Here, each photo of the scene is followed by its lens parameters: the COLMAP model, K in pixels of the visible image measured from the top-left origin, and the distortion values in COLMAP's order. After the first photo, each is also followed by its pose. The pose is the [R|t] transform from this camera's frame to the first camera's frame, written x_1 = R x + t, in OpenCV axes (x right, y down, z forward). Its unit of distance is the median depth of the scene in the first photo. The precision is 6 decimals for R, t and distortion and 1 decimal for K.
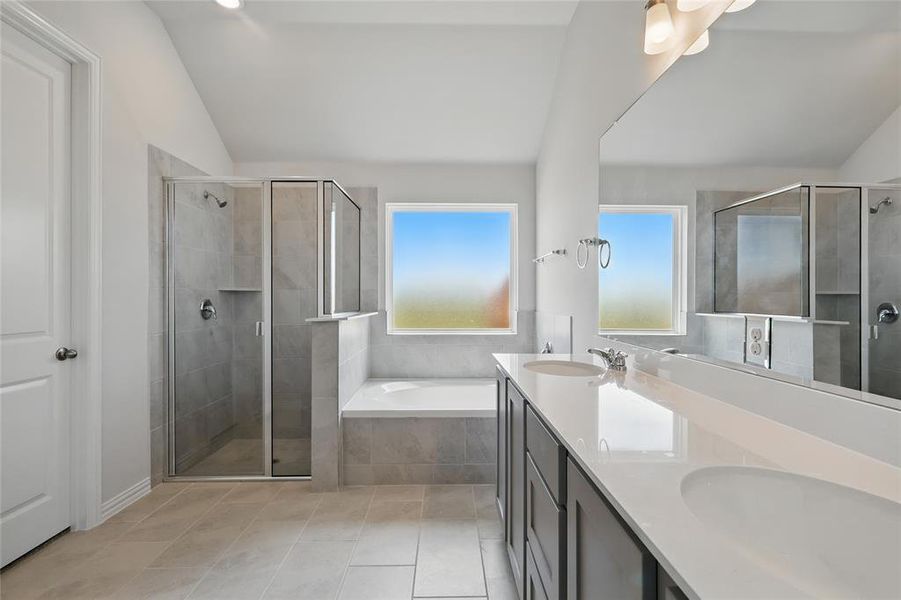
lens RADIAL K [[395.4, 0, 450.5], [0, 395.4, 298.8], [0, 0, 1]] dist [0.003596, 0.001131]
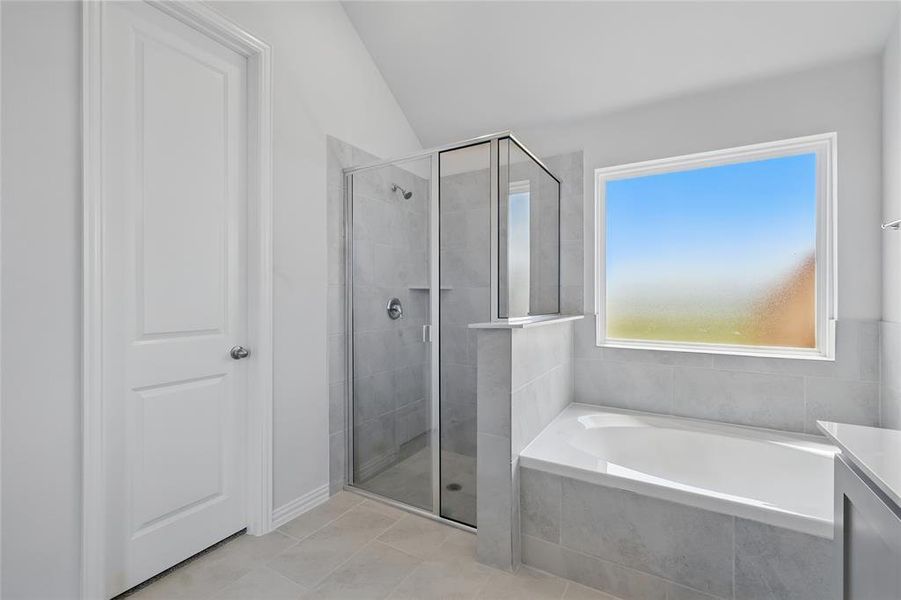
lens RADIAL K [[395.4, 0, 450.2], [0, 395.4, 296.4], [0, 0, 1]] dist [0.003596, 0.001131]
pose [[0.852905, -0.000080, -0.522067, -0.009697], [-0.003071, 0.999982, -0.005171, 0.002161], [0.522058, 0.006014, 0.852889, 0.323153]]
